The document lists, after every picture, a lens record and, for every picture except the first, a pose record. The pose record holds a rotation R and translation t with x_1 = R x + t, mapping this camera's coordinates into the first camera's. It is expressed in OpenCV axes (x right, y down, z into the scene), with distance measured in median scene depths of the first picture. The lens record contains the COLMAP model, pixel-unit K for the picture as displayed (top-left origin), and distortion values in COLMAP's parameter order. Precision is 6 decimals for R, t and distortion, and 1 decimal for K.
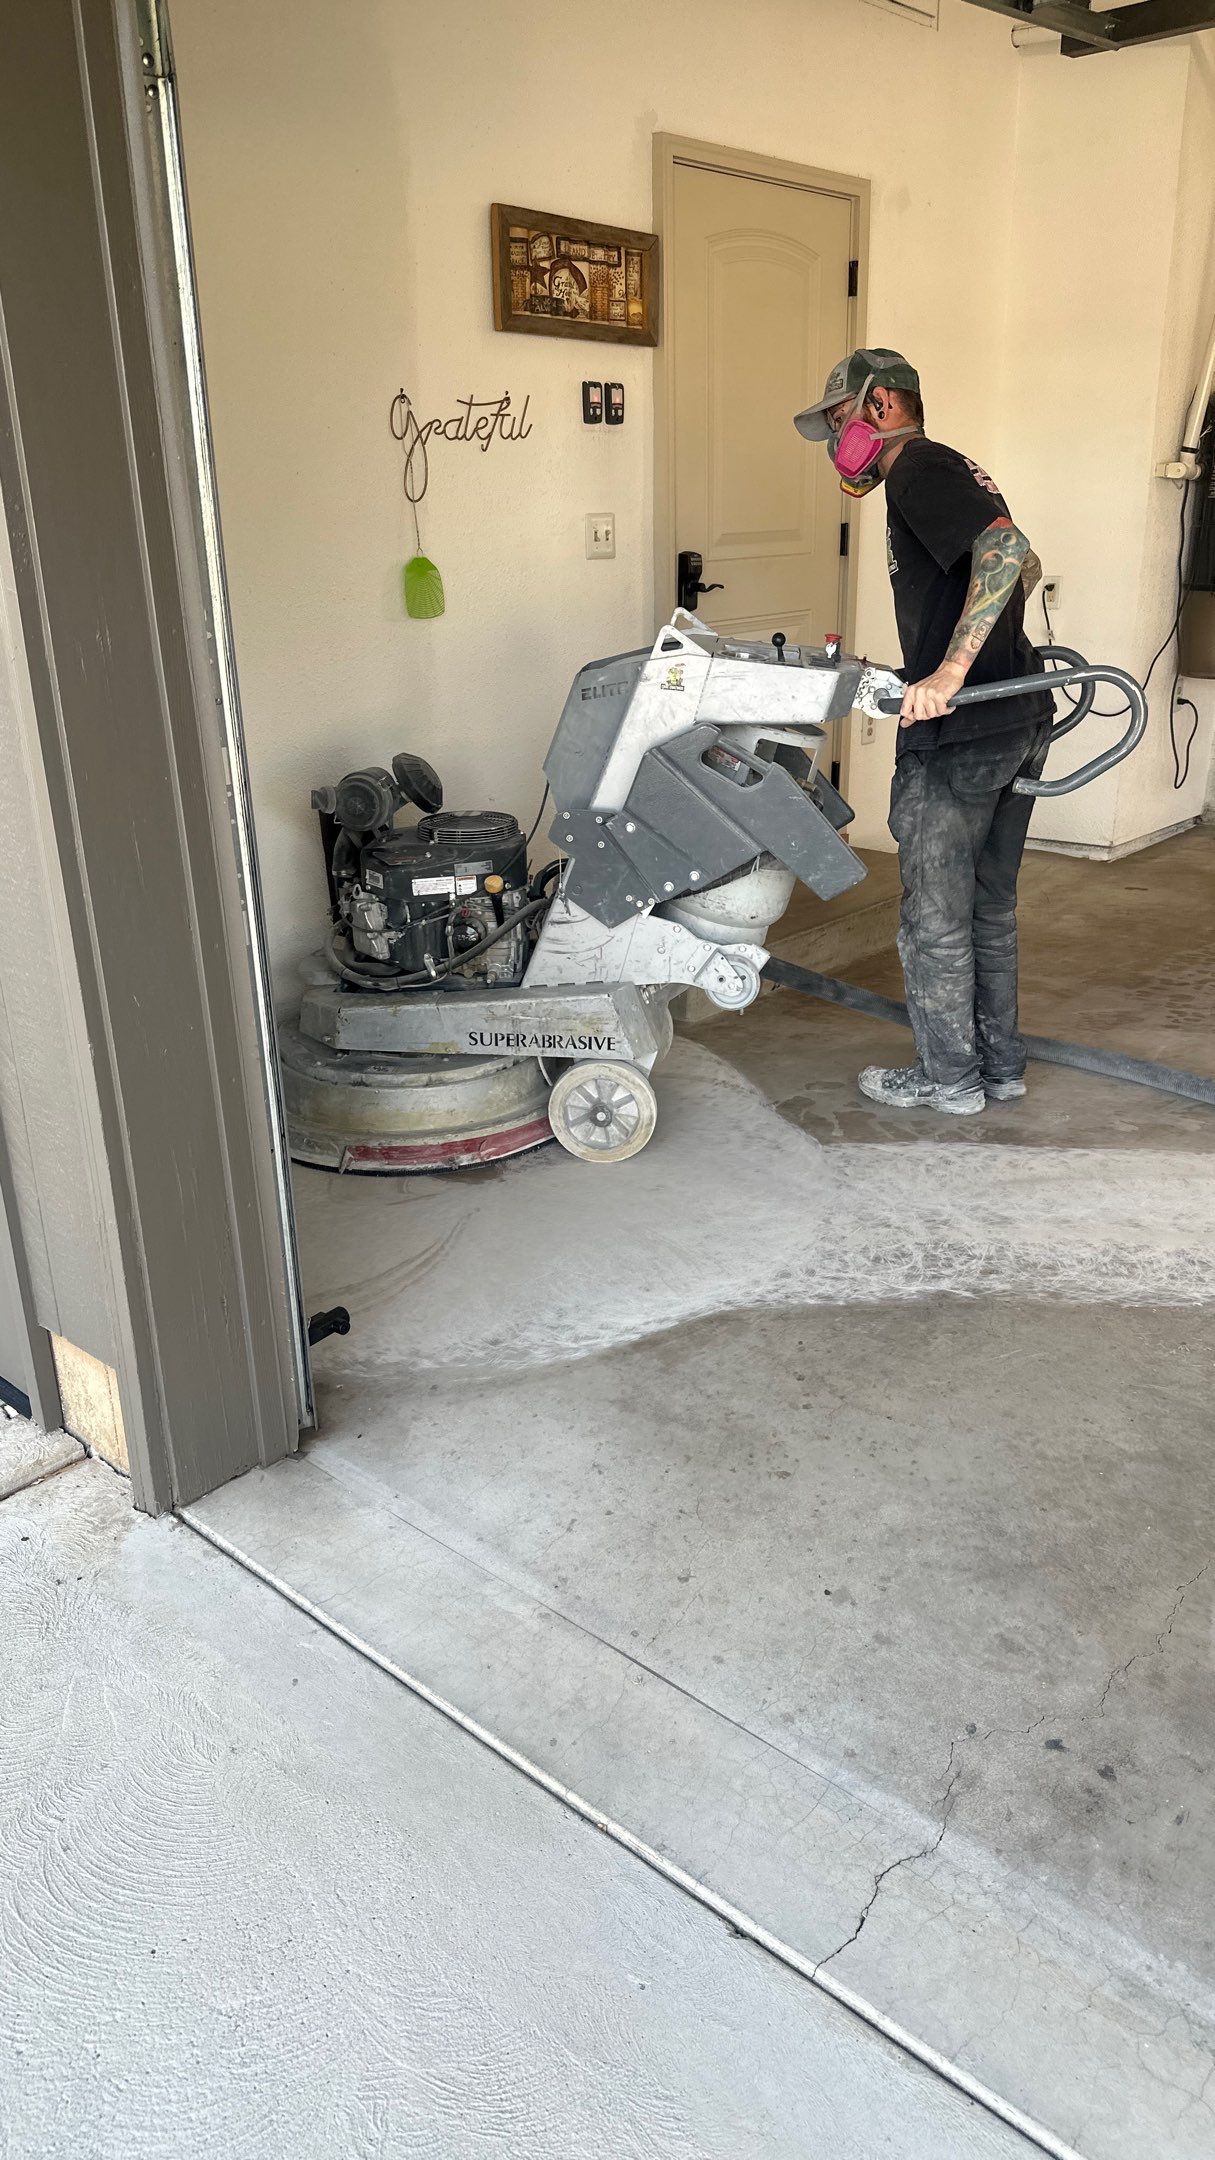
lens RADIAL K [[1520.5, 0, 607.5], [0, 1520.5, 1080.0], [0, 0, 1]] dist [0.013349, -0.027004]
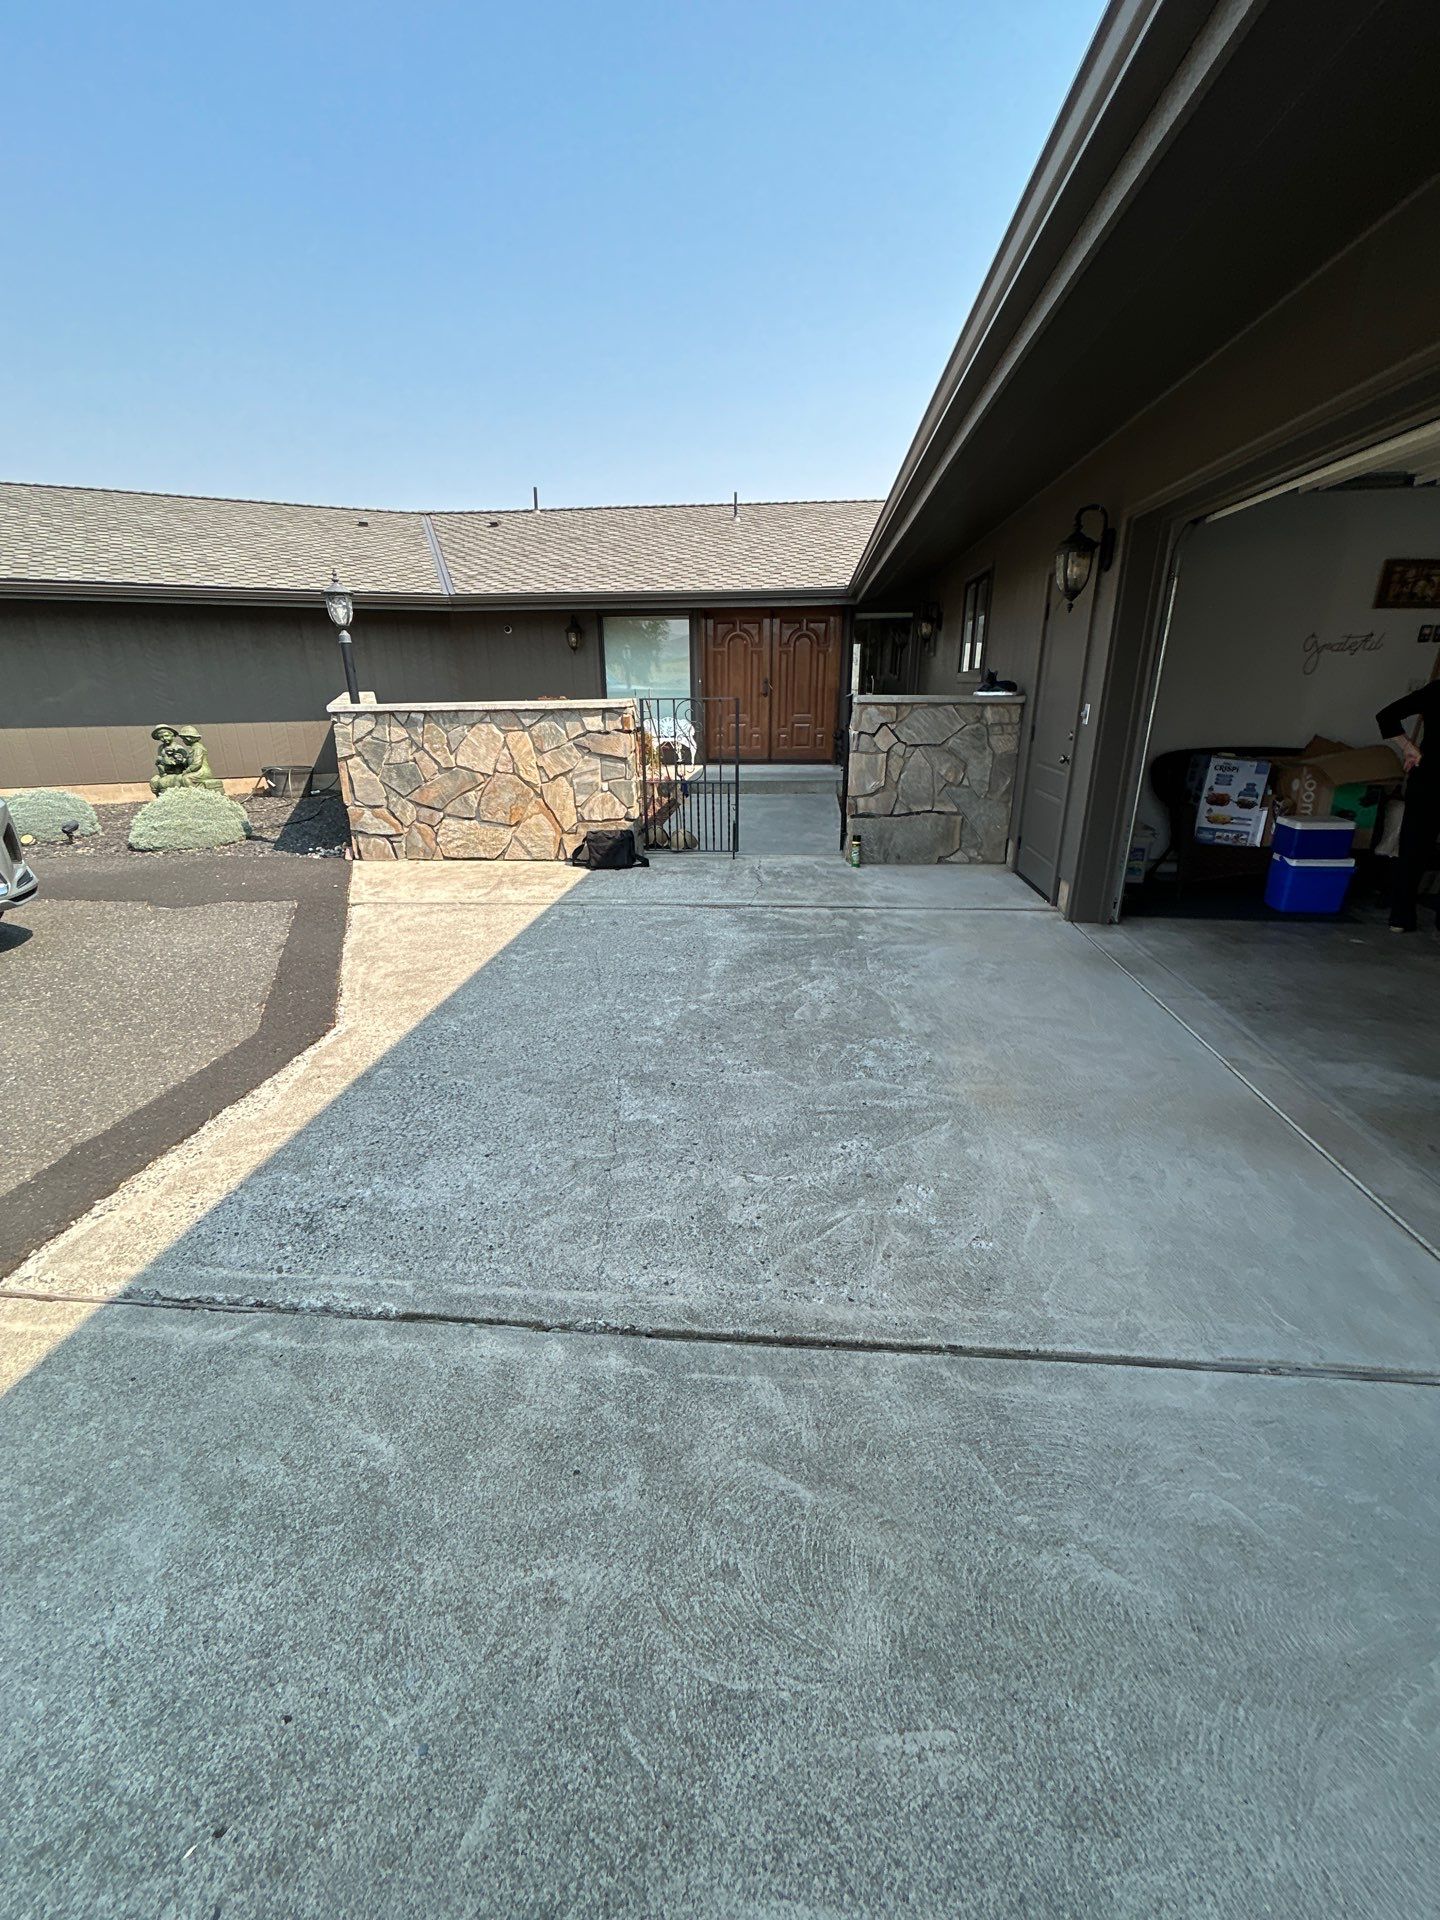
lens RADIAL K [[768.0, 0, 739.0], [0, 768.0, 957.2], [0, 0, 1]] dist [0.001568, 0.000061]
pose [[0.602109, 0.284029, -0.746186, 0.403507], [-0.293503, 0.947885, 0.123972, 0.211250], [0.742510, 0.144364, 0.654093, -0.537925]]
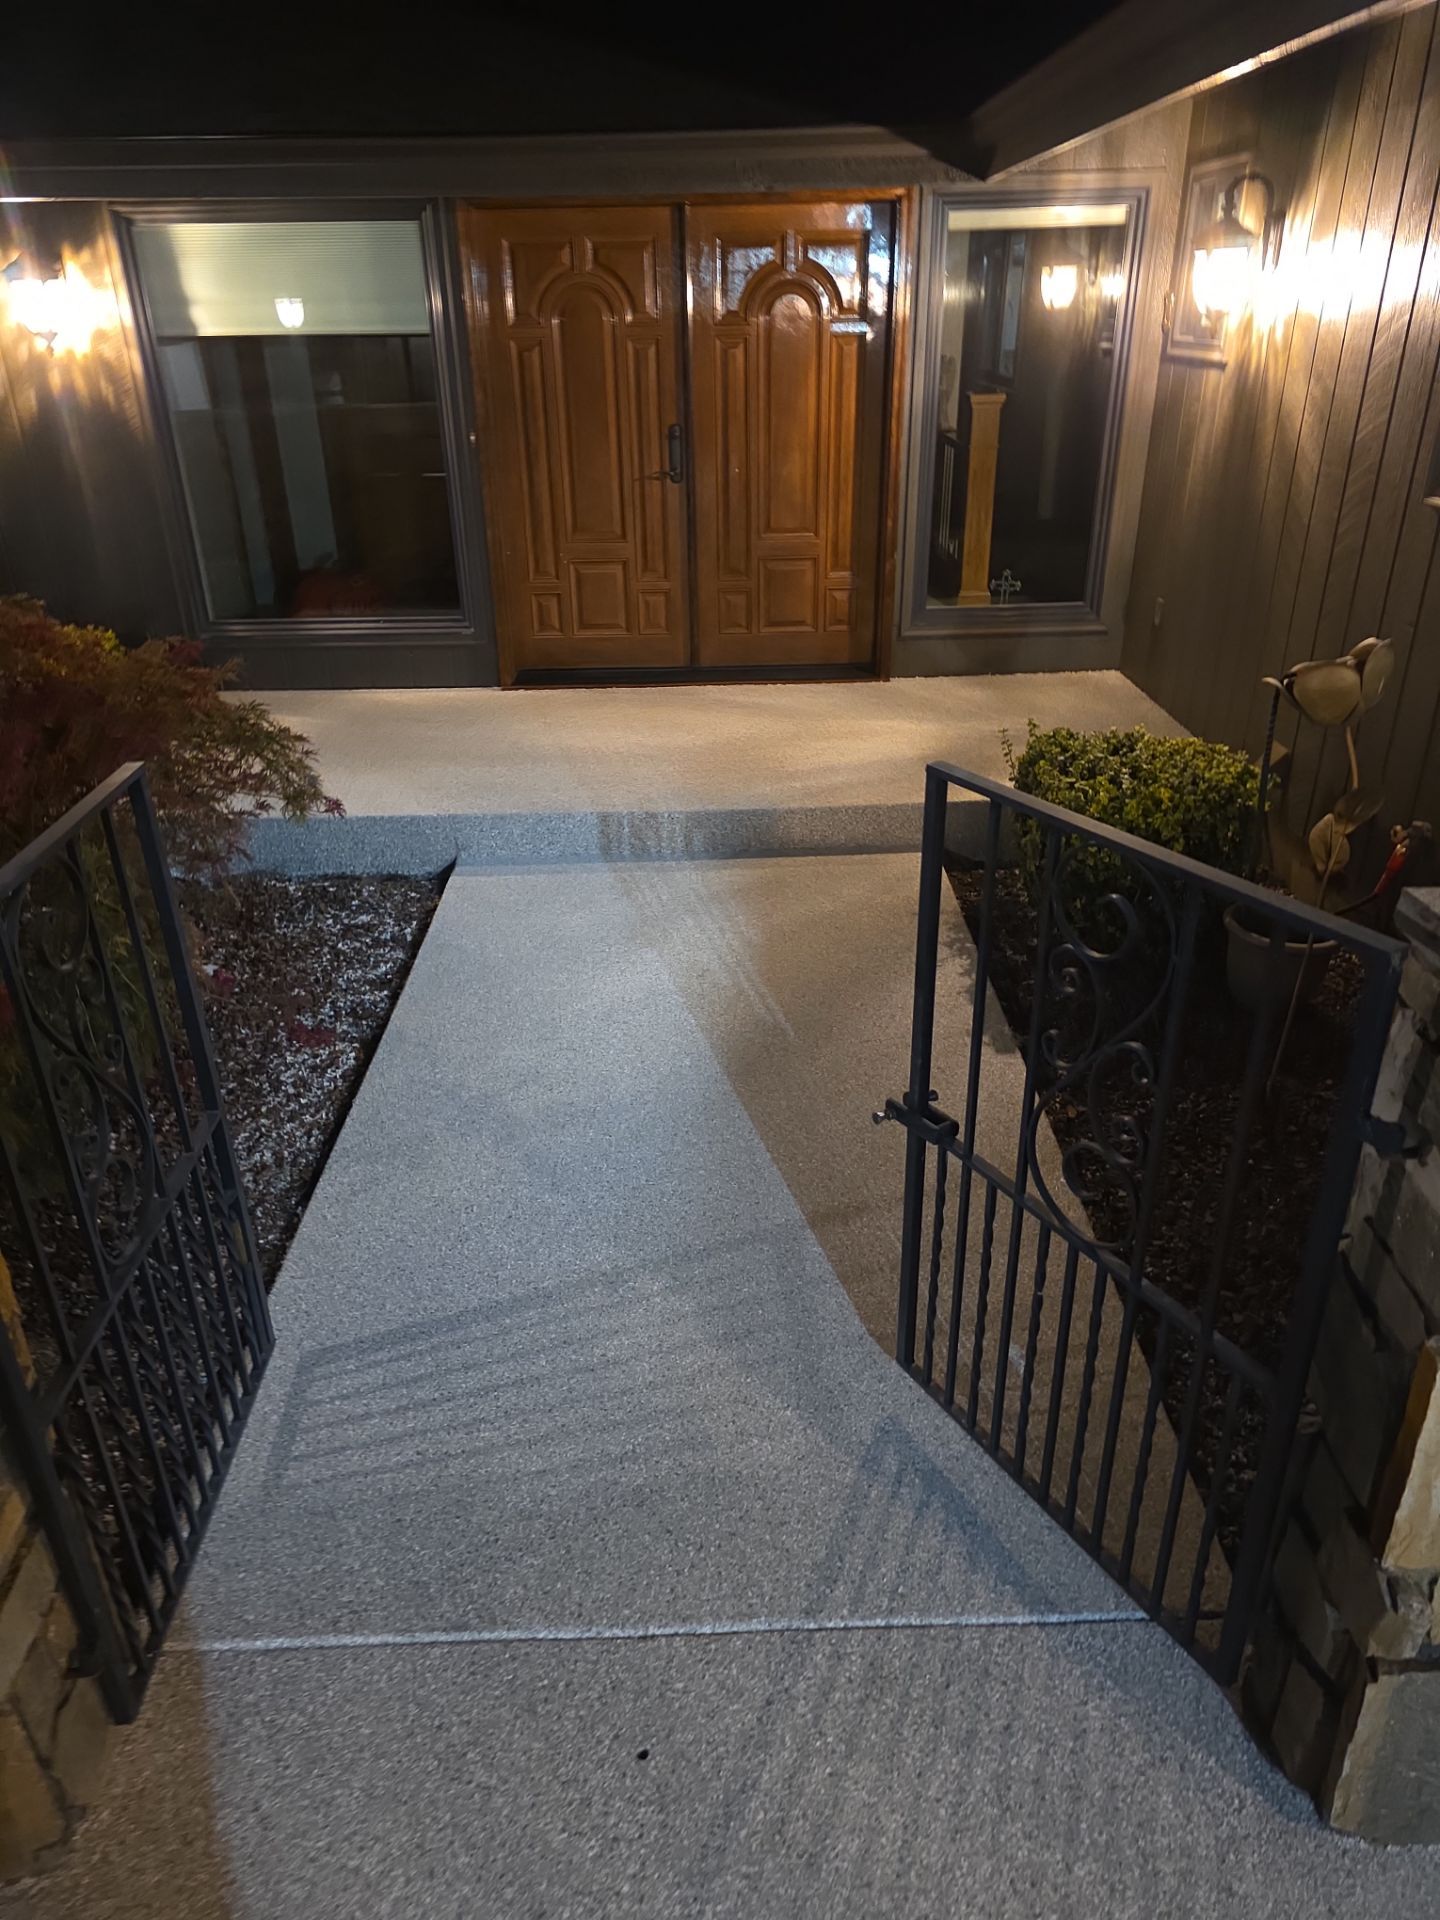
lens RADIAL K [[1294.1, 0, 720.0], [0, 1294.1, 960.0], [0, 0, 1]] dist [0.045169, -0.034681]
pose [[0.677725, 0.336110, -0.654002, -0.601883], [-0.260872, 0.941466, 0.213511, -0.160875], [0.687484, 0.025909, 0.725737, 0.120091]]
